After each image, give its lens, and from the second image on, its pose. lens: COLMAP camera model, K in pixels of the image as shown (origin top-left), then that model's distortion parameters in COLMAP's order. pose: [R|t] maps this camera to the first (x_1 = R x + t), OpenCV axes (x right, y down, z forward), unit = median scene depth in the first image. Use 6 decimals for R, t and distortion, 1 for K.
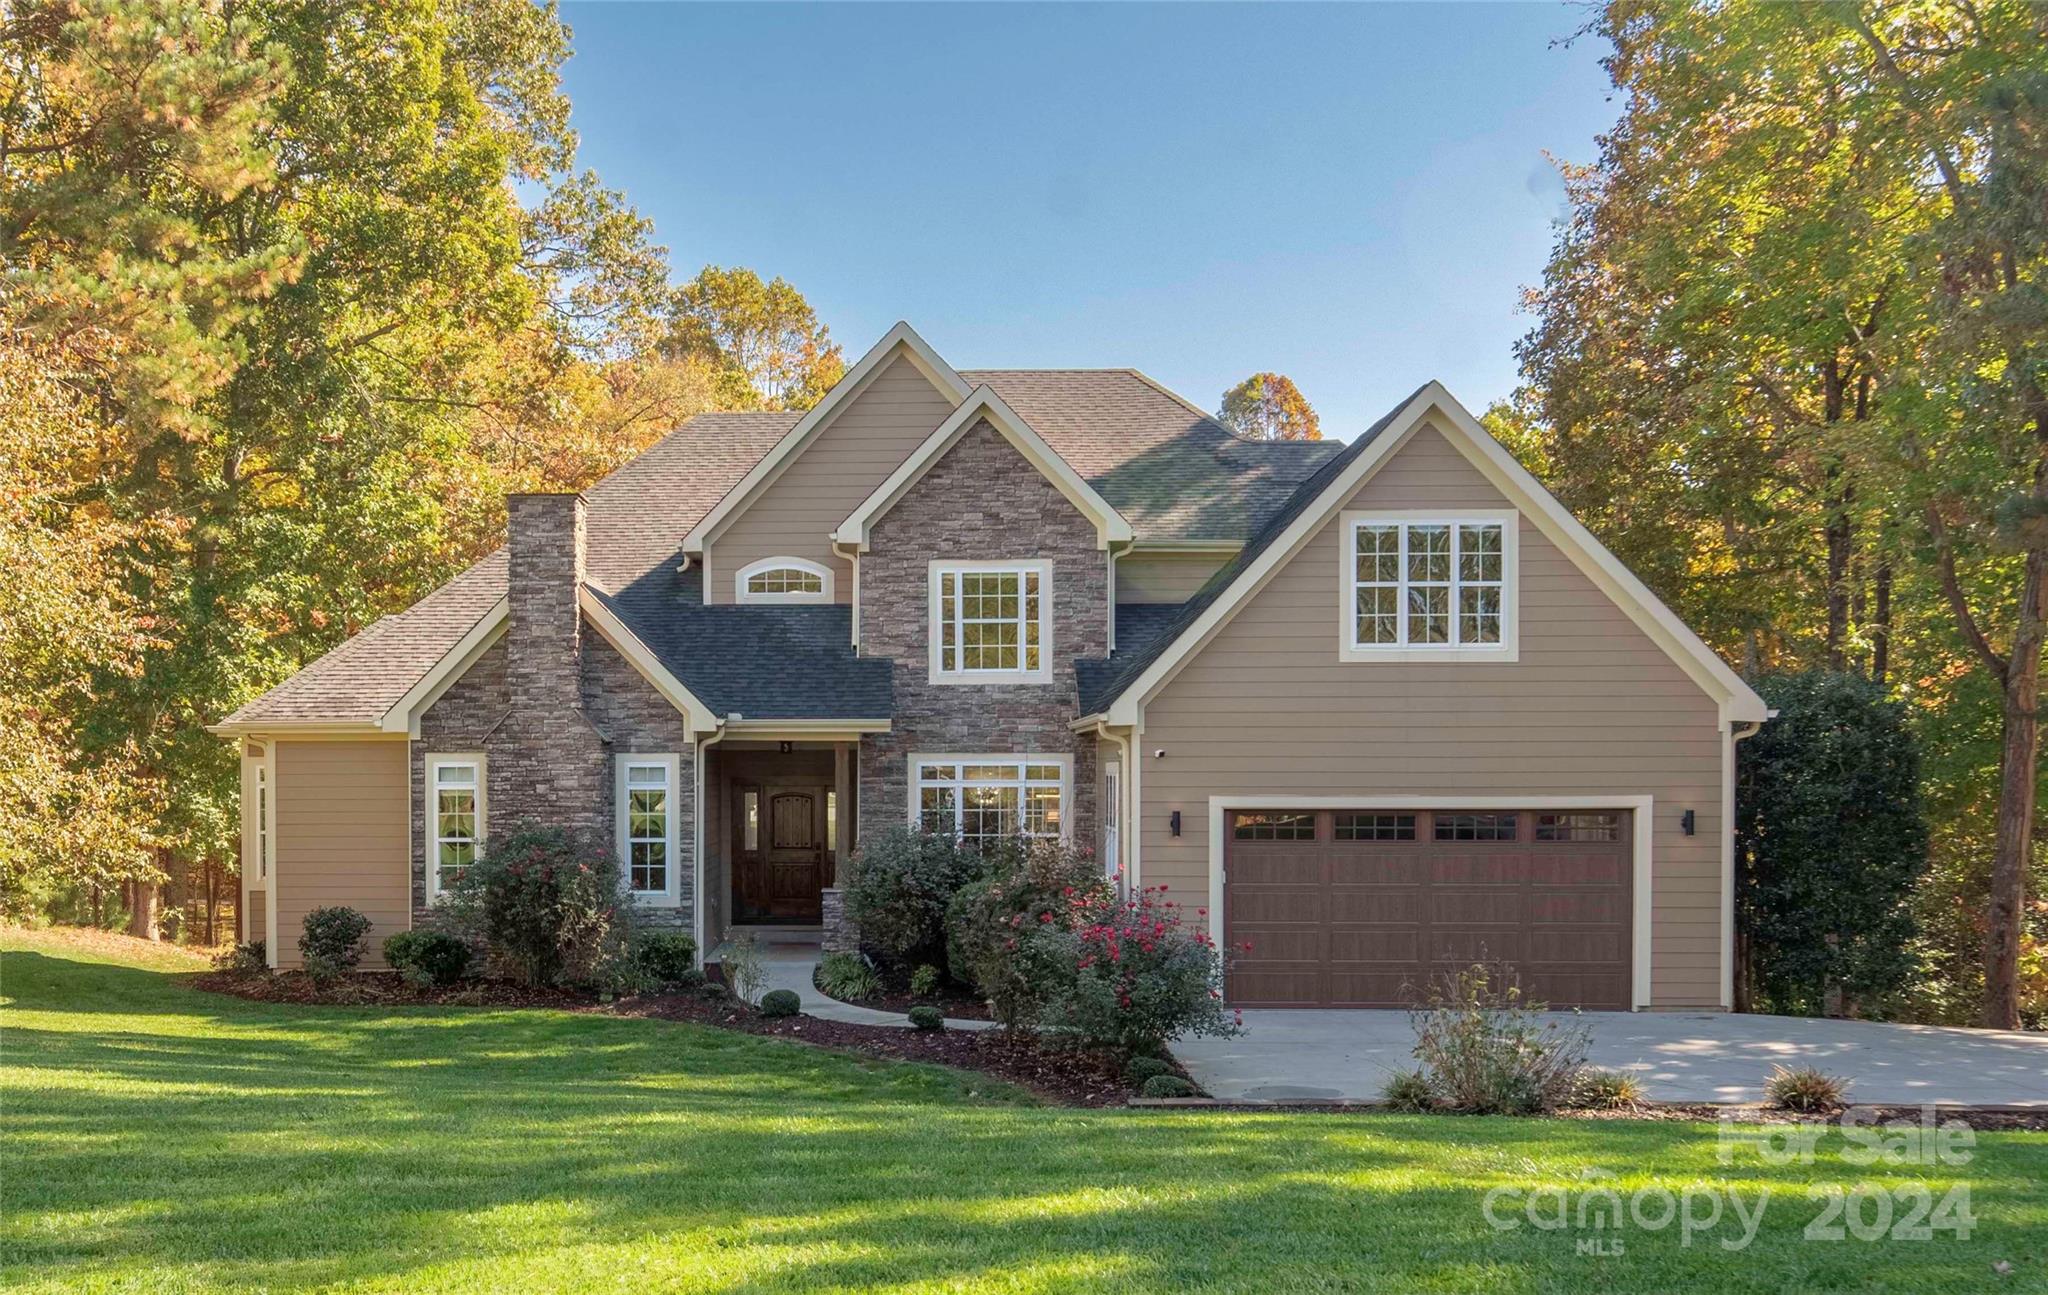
lens RADIAL K [[2211.3, 0, 877.2], [0, 2211.3, 775.7], [0, 0, 1]] dist [0.000411, 0.000000]
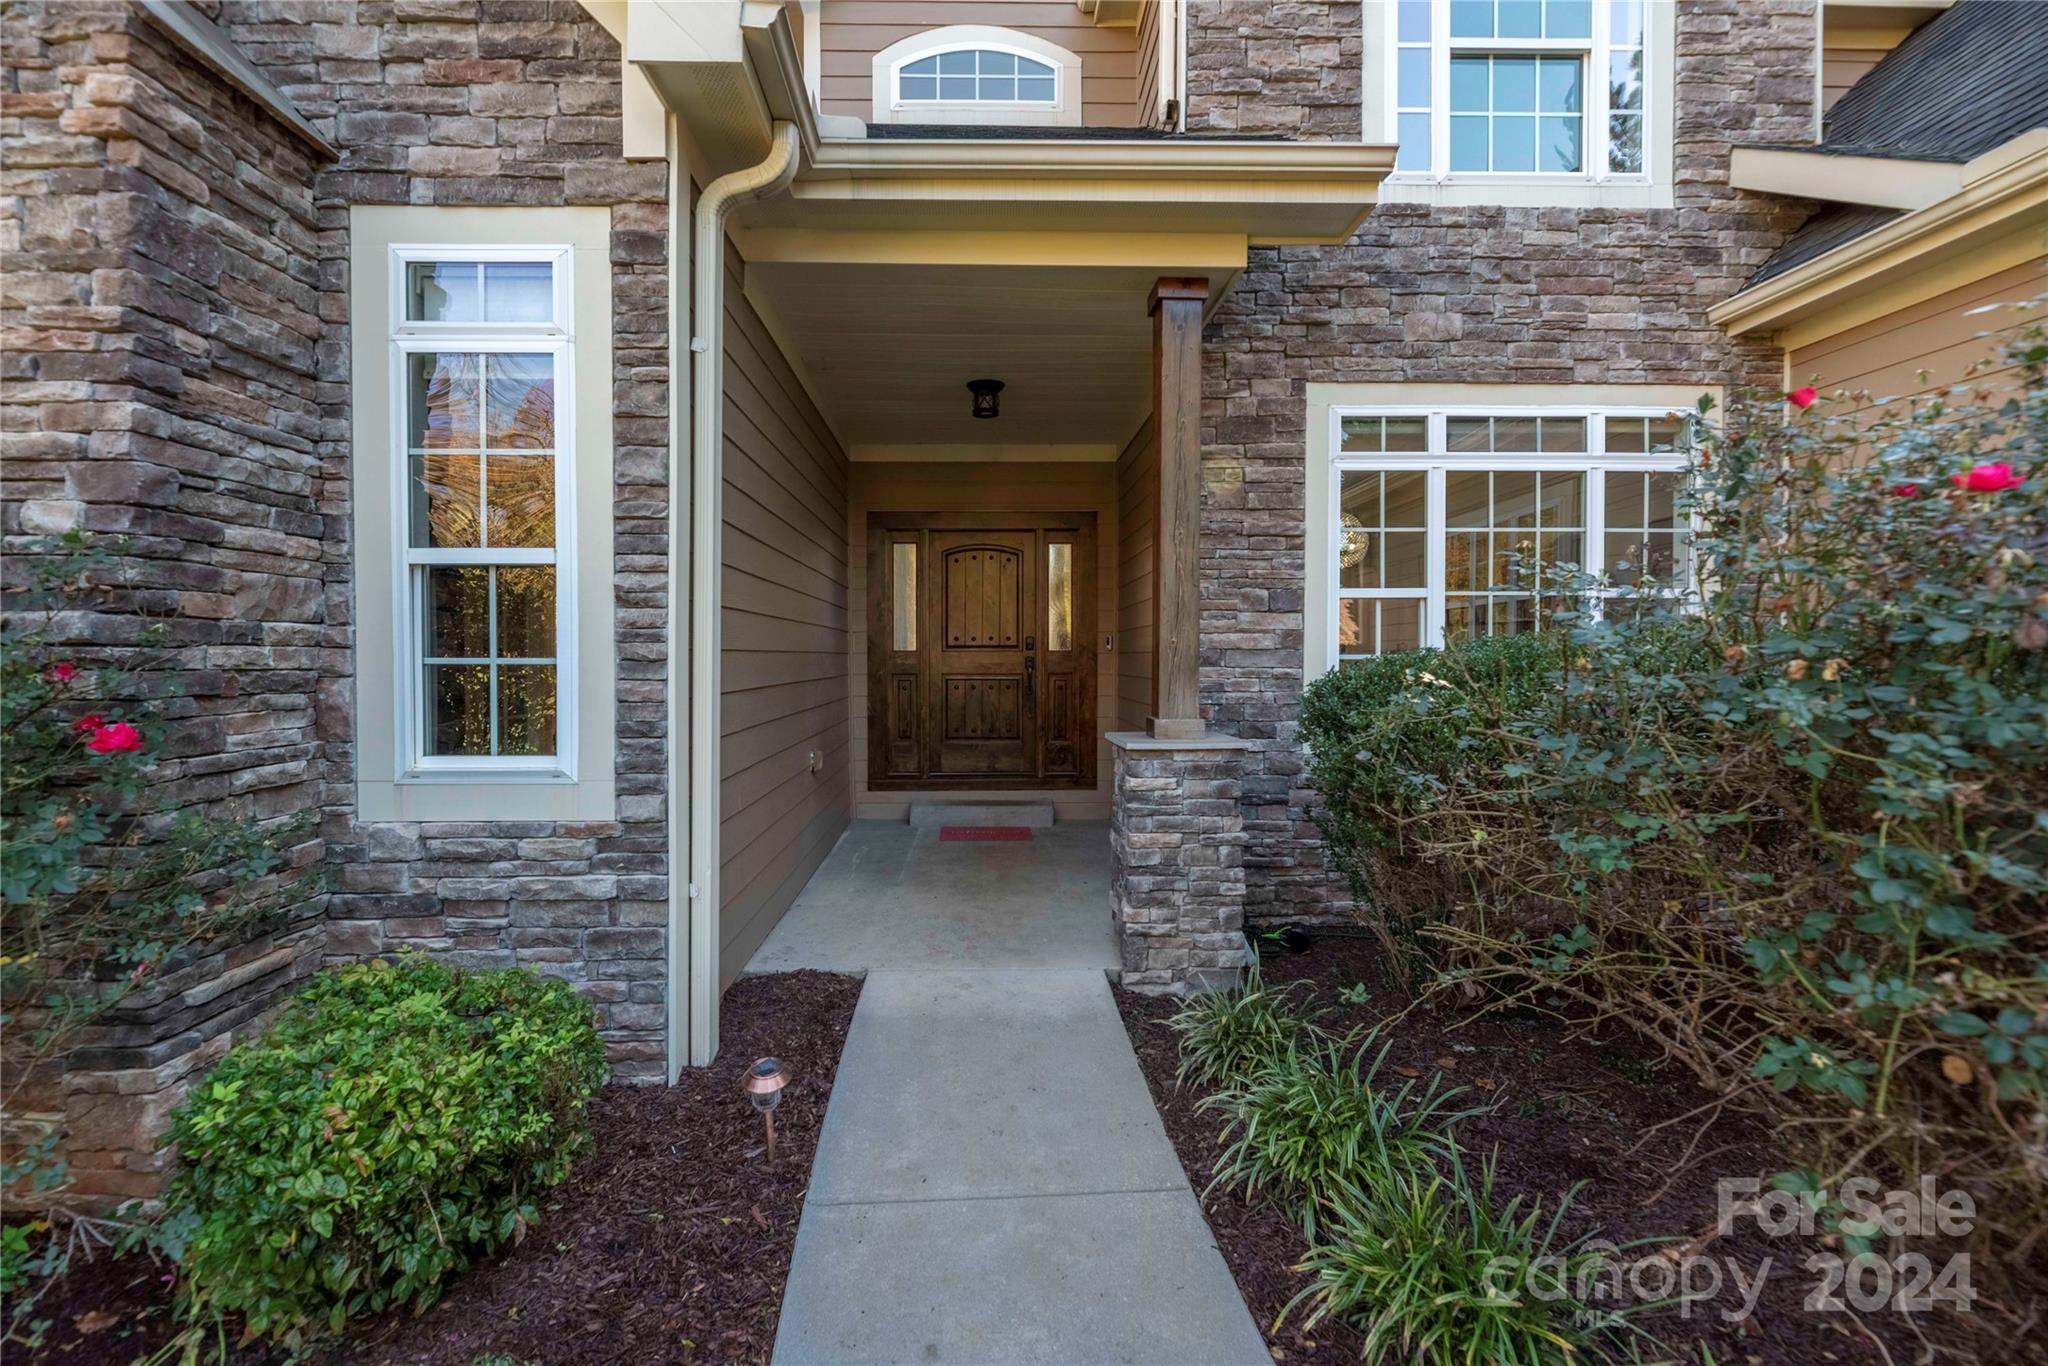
lens RADIAL K [[817.3, 0, 1019.6], [0, 817.3, 665.1], [0, 0, 1]] dist [0.000024, 0.000121]
pose [[0.997170, 0.000269, 0.075173, -0.049817], [-0.000701, 0.999983, 0.005709, 0.040715], [-0.075170, -0.005746, 0.997154, 0.899112]]
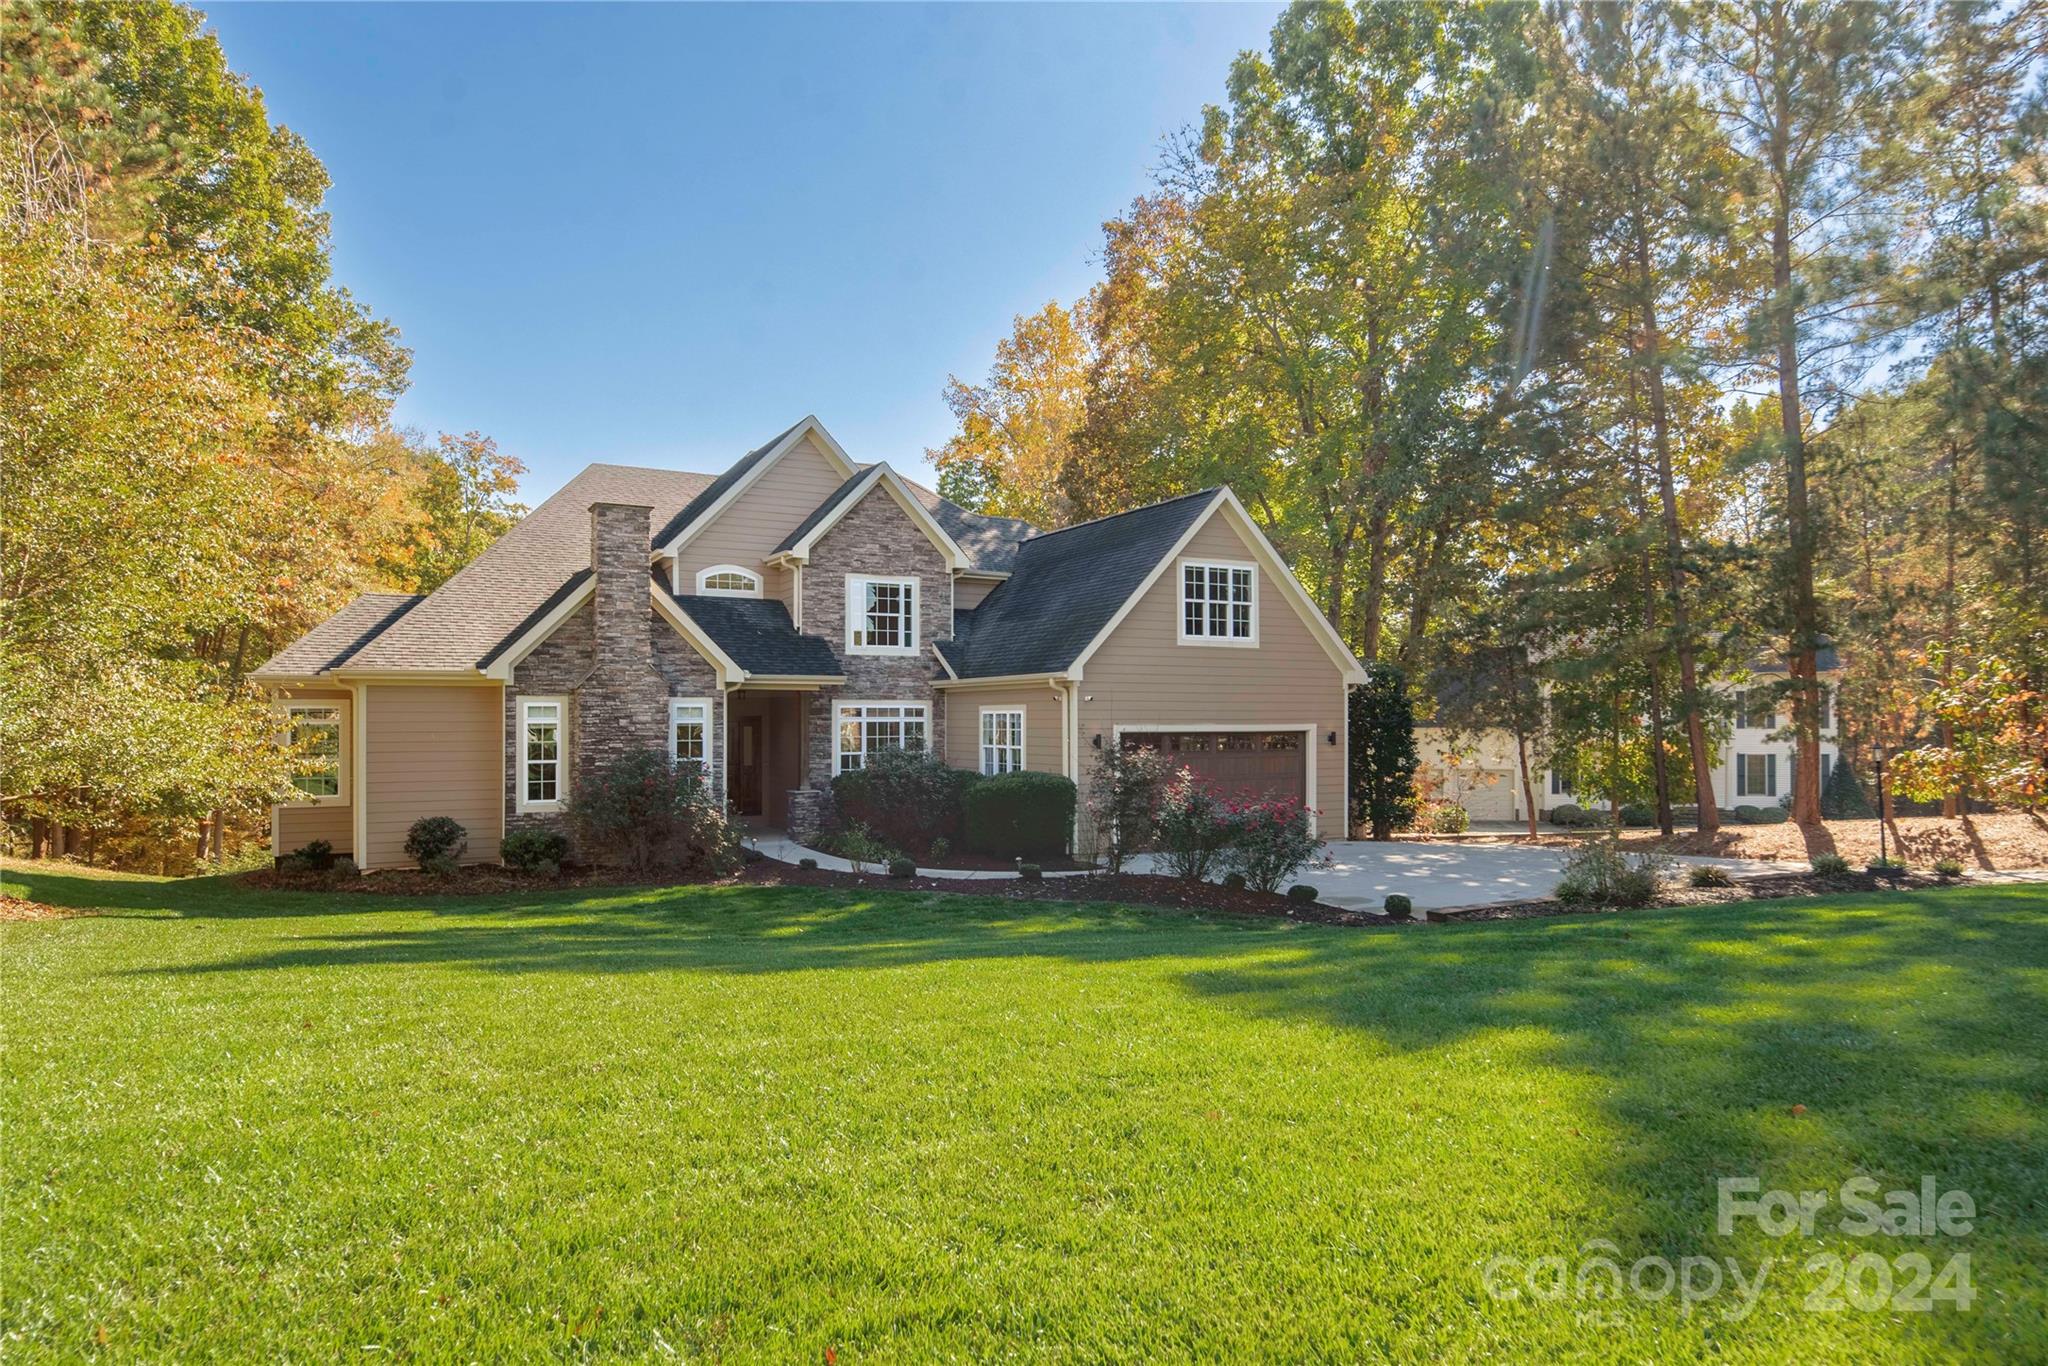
lens RADIAL K [[1230.5, 0, 1014.9], [0, 1230.5, 697.5], [0, 0, 1]] dist [0.005681, -0.000694]
pose [[0.851654, 0.009384, 0.524020, -0.335036], [0.002292, 0.999763, -0.021629, 0.007275], [-0.524099, 0.019622, 0.851431, 0.229079]]
